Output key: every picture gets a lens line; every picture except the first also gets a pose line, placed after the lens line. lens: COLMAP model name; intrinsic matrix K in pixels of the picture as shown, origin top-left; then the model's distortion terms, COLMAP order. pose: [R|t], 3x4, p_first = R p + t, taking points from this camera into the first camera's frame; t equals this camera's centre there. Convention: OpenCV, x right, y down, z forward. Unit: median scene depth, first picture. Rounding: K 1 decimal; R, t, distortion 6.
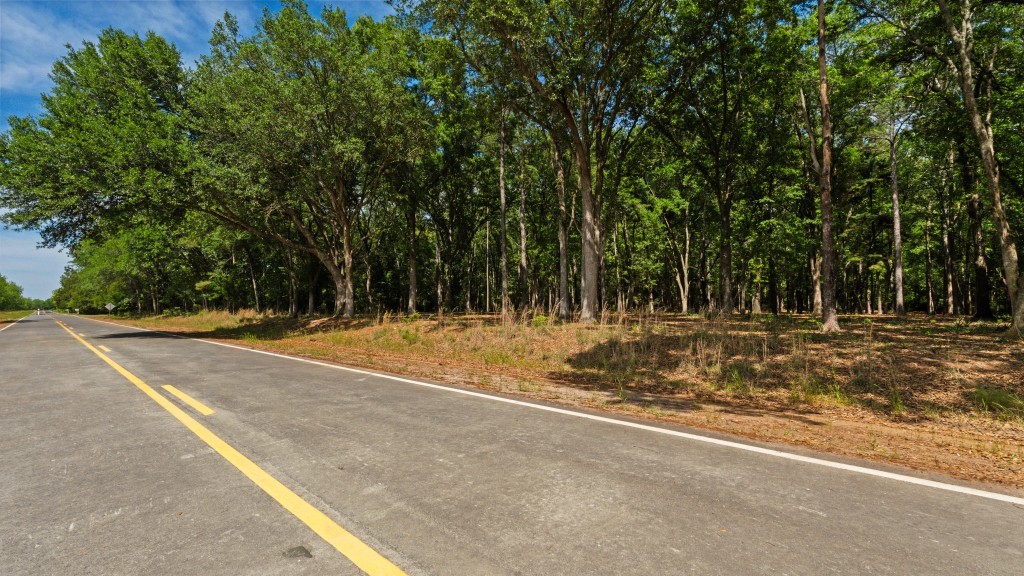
lens RADIAL K [[449.6, 0, 512.9], [0, 449.6, 292.7], [0, 0, 1]] dist [-0.004574, -0.000077]
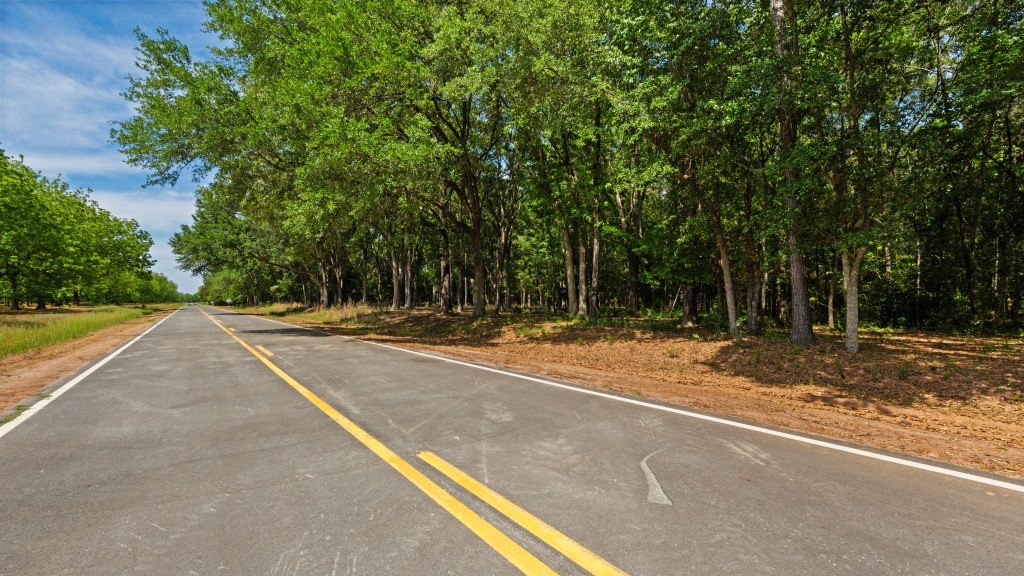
lens RADIAL K [[449.6, 0, 511.1], [0, 449.6, 290.0], [0, 0, 1]] dist [-0.004574, -0.000077]
pose [[0.981833, -0.000843, -0.189748, 0.457314], [0.002090, 0.999978, 0.006373, -0.017606], [0.189738, -0.006653, 0.981812, -0.438811]]
